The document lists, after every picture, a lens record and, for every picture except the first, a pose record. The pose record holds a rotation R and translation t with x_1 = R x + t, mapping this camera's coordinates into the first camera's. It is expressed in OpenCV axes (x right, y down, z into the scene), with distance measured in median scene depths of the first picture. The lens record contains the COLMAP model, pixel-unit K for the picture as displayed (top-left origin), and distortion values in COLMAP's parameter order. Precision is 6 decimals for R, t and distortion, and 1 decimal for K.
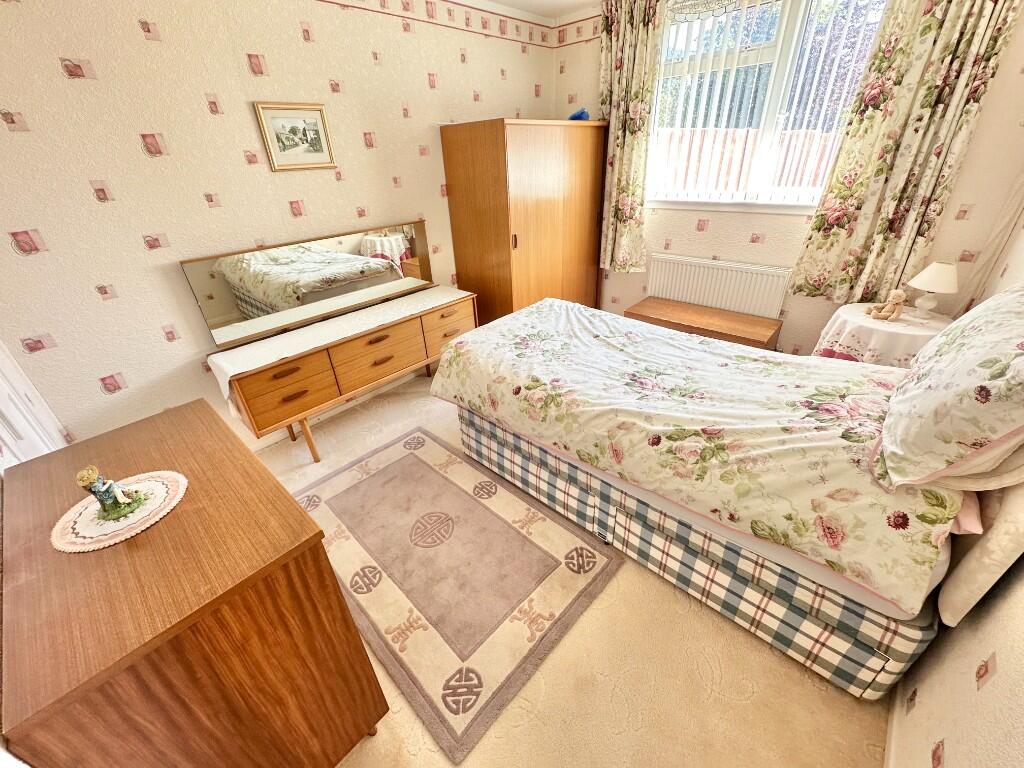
lens RADIAL K [[410.4, 0, 511.4], [0, 410.4, 384.2], [0, 0, 1]] dist [-0.007359, 0.000120]
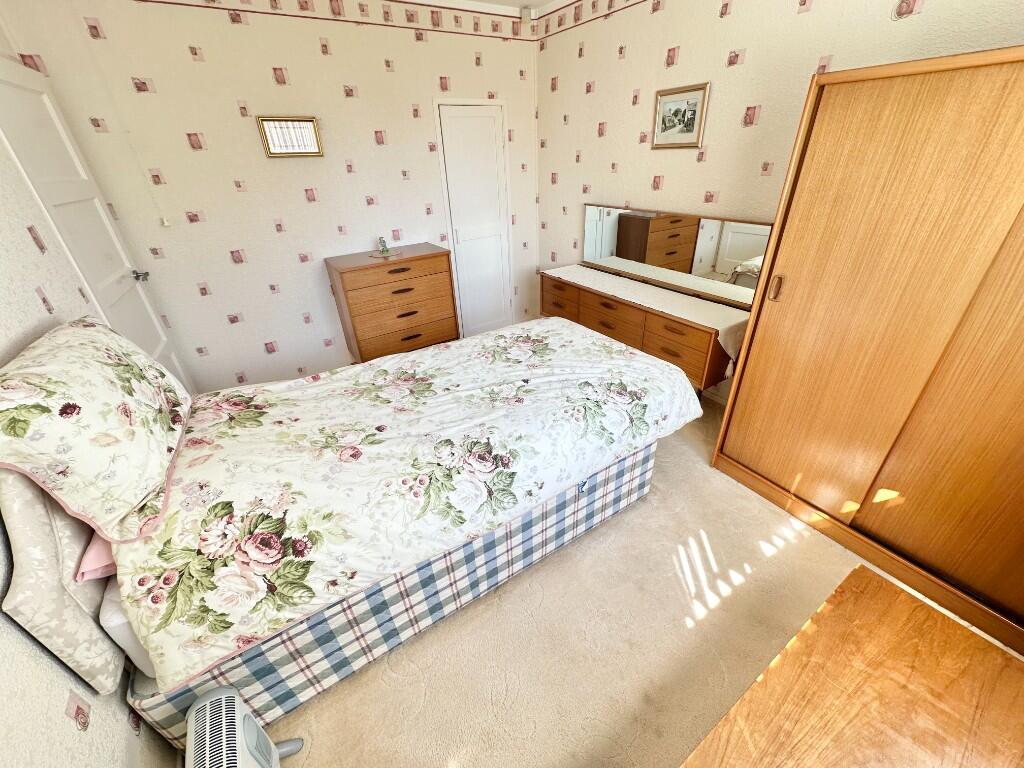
lens RADIAL K [[410.4, 0, 512.6], [0, 410.4, 383.8], [0, 0, 1]] dist [-0.007359, 0.000120]
pose [[-0.251013, 0.523563, -0.814171, 0.850961], [-0.430685, 0.692853, 0.578330, -0.551446], [0.866893, 0.495820, 0.051576, 0.906439]]
